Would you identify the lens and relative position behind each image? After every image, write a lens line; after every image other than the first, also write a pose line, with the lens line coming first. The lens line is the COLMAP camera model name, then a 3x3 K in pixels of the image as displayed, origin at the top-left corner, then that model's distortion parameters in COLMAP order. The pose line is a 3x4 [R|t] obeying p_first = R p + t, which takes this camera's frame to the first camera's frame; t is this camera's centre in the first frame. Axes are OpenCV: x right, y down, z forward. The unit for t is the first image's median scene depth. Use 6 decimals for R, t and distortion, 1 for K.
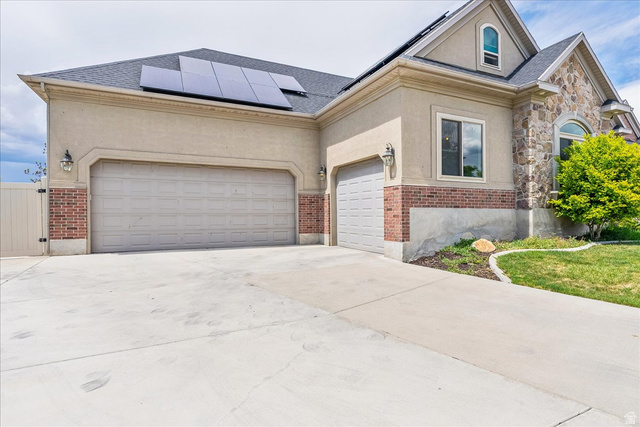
lens RADIAL K [[323.1, 0, 320.5], [0, 323.1, 216.2], [0, 0, 1]] dist [0.002768, -0.000011]
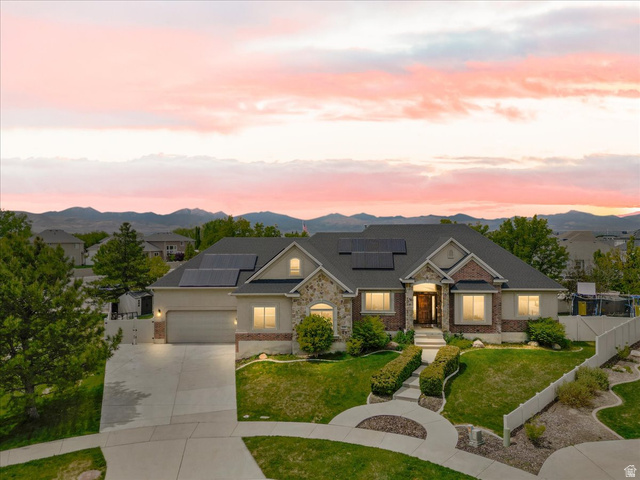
lens RADIAL K [[461.7, 0, 340.1], [0, 461.7, 243.0], [0, 0, 1]] dist [0.027545, -0.006769]
pose [[0.887743, -0.006684, -0.460291, 2.559359], [0.008197, 0.999966, 0.001289, -0.769193], [0.460266, -0.004917, 0.887767, -1.936553]]
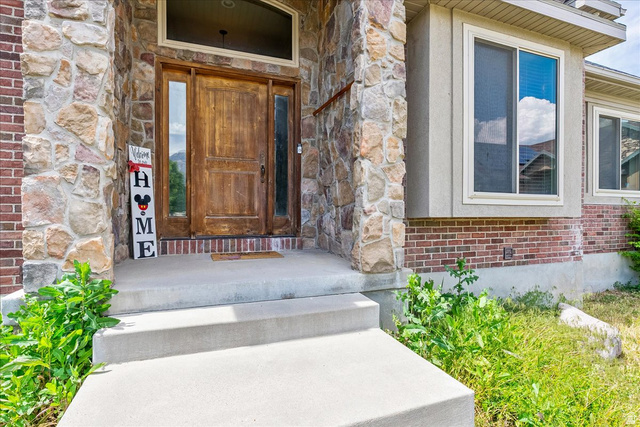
lens RADIAL K [[303.8, 0, 318.9], [0, 303.8, 212.9], [0, 0, 1]] dist [-0.001932, -0.000081]
pose [[0.996681, -0.004734, -0.081268, 1.551941], [0.004688, 0.999989, -0.000759, -0.104937], [0.081270, 0.000376, 0.996692, 1.430400]]
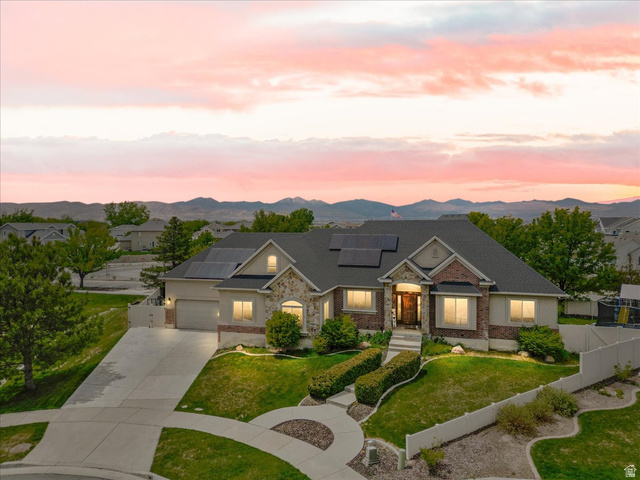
lens RADIAL K [[444.3, 0, 316.6], [0, 444.3, 242.1], [0, 0, 1]] dist [0.029965, -0.009544]
pose [[0.748862, 0.015420, -0.662546, 3.231617], [0.004167, 0.999600, 0.027974, -0.854092], [0.662713, -0.023710, 0.748498, -1.344267]]
